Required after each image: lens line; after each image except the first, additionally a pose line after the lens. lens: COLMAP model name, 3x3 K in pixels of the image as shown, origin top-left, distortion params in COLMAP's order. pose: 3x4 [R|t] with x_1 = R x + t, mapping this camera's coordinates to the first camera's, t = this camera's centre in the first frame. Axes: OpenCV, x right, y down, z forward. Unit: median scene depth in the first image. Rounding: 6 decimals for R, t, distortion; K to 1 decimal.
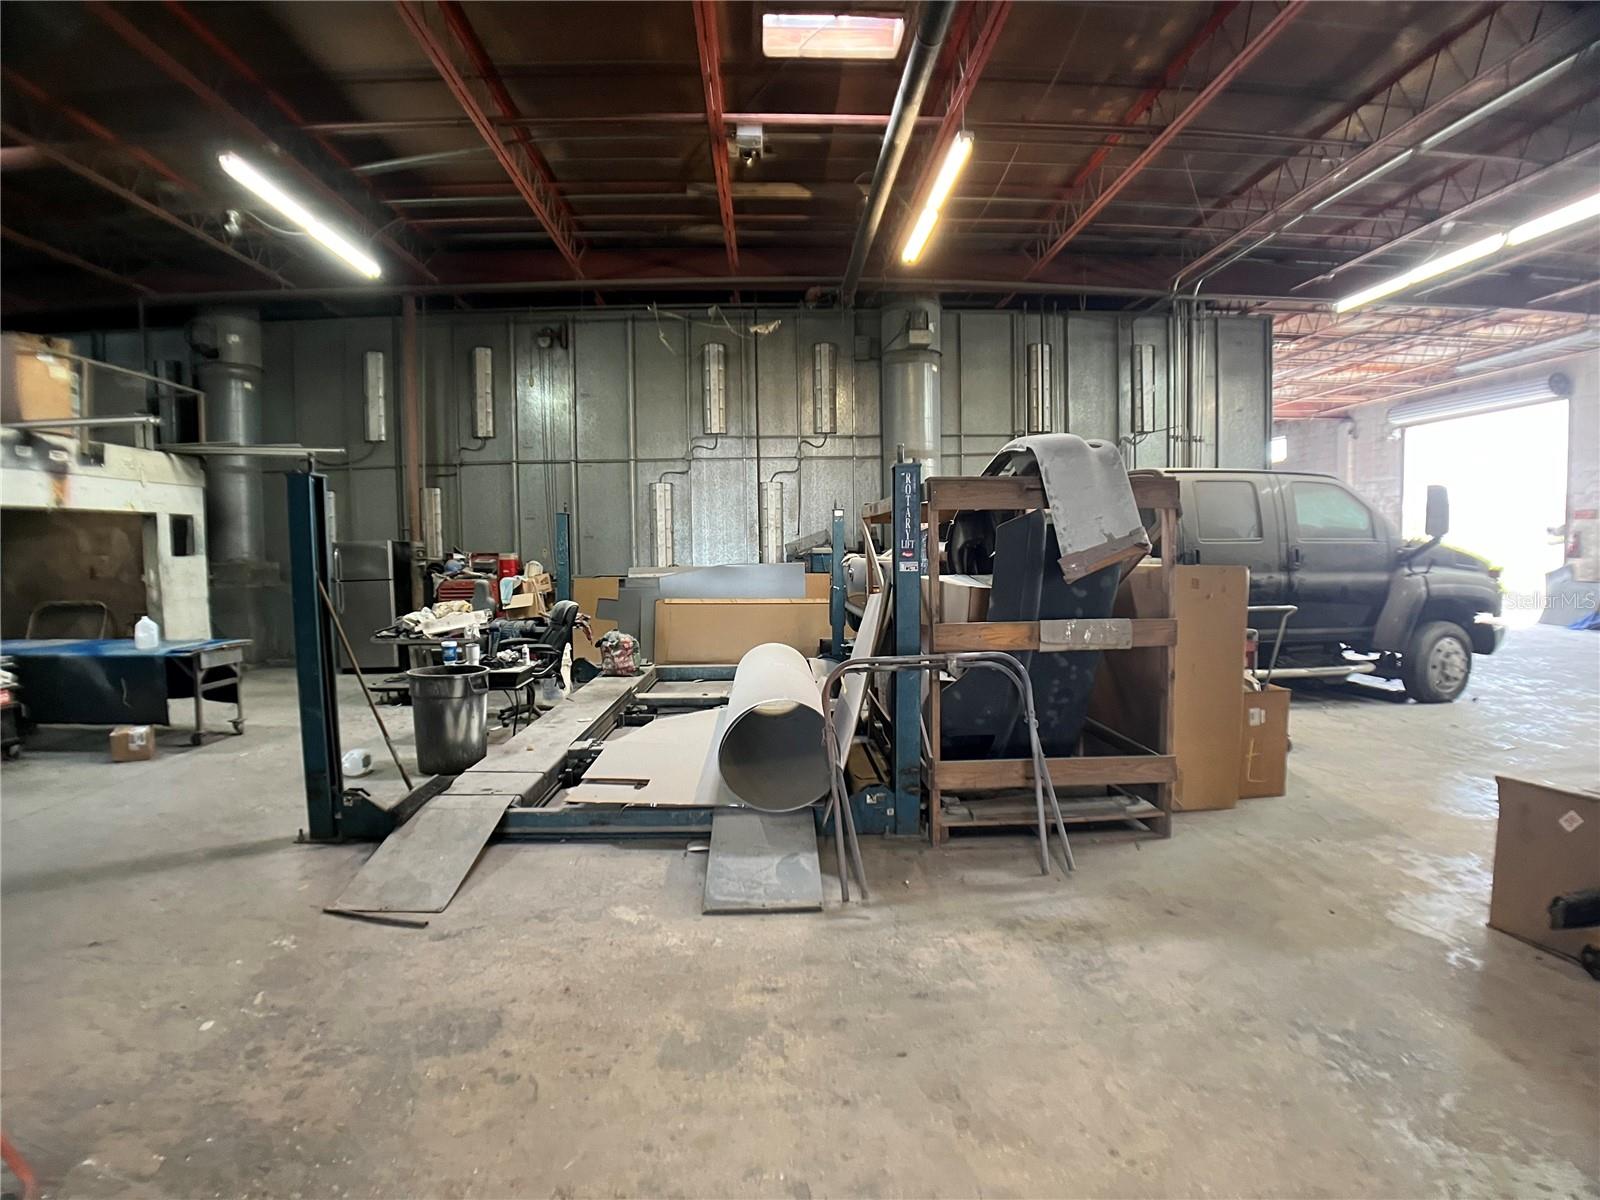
lens RADIAL K [[840.1, 0, 800.0], [0, 840.1, 600.0], [0, 0, 1]] dist [-0.004570, -0.009857]
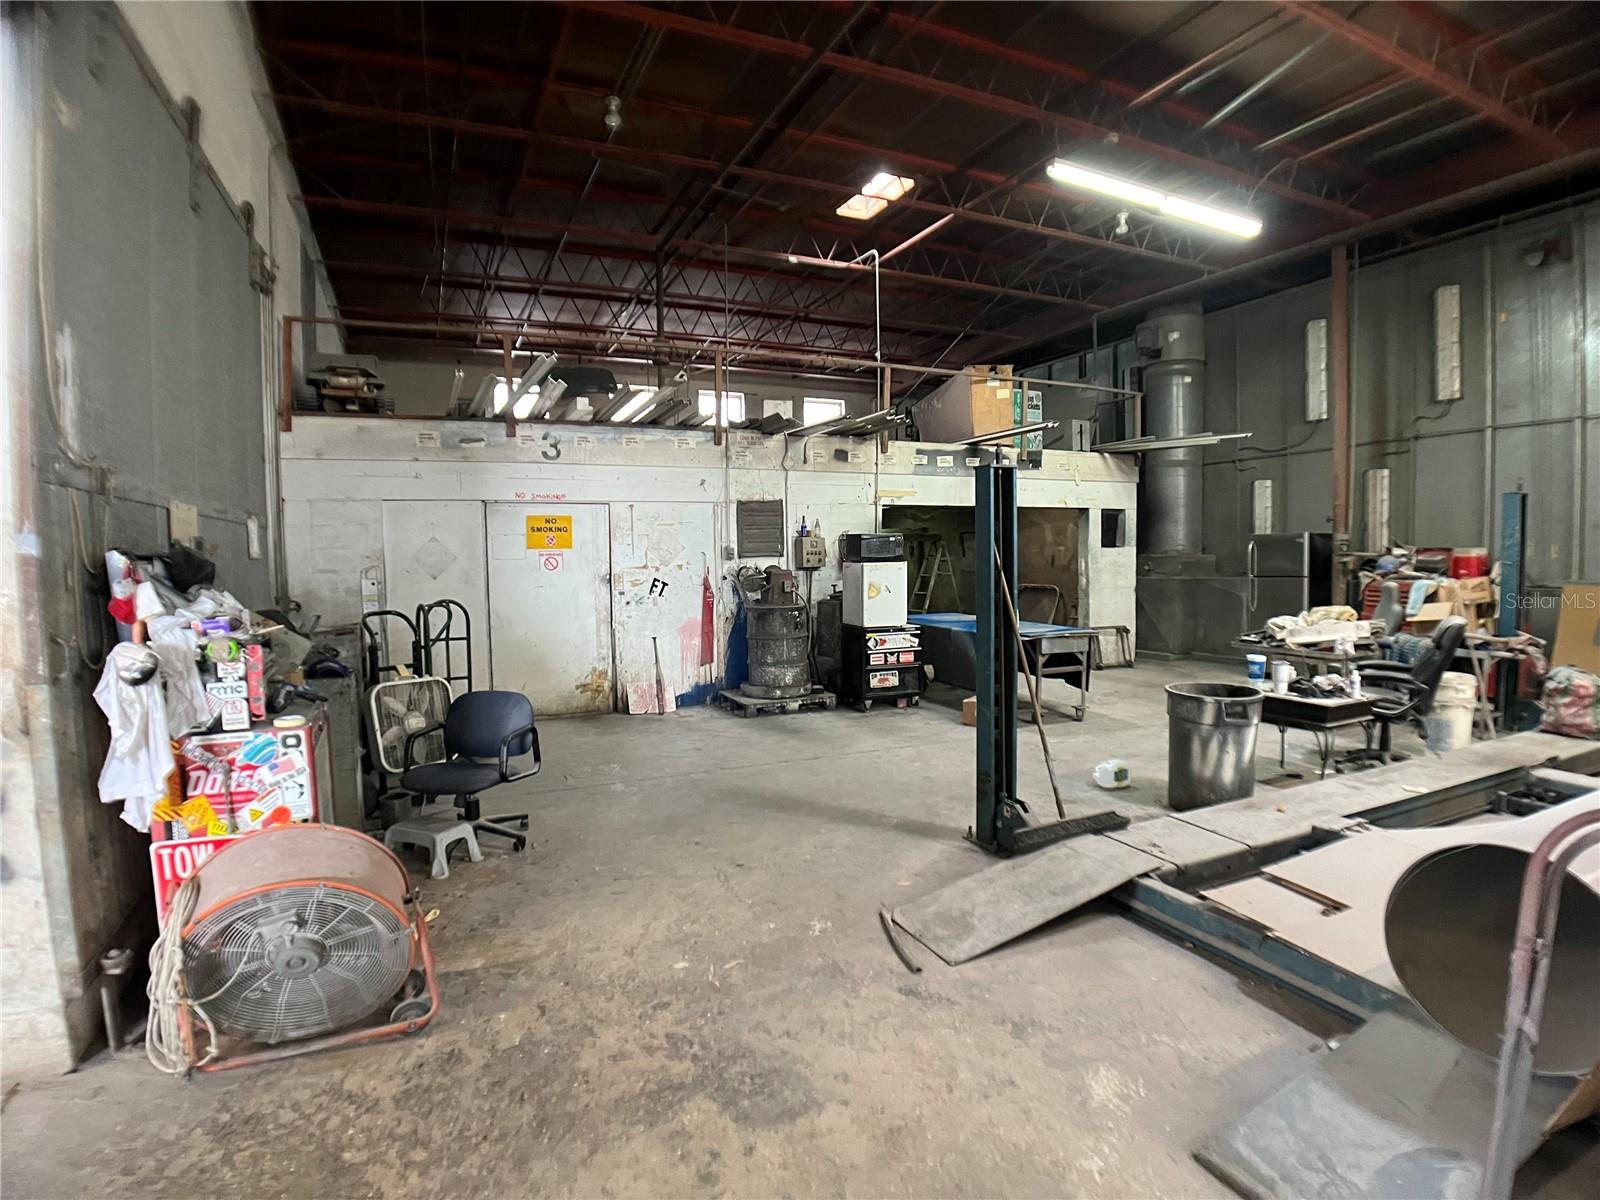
lens RADIAL K [[866.4, 0, 800.0], [0, 866.4, 600.0], [0, 0, 1]] dist [-0.093536, 0.016119]
pose [[0.412199, 0.062070, -0.908977, 0.114837], [-0.053258, 0.997612, 0.043972, -0.013199], [0.909536, 0.030285, 0.414520, 0.200783]]
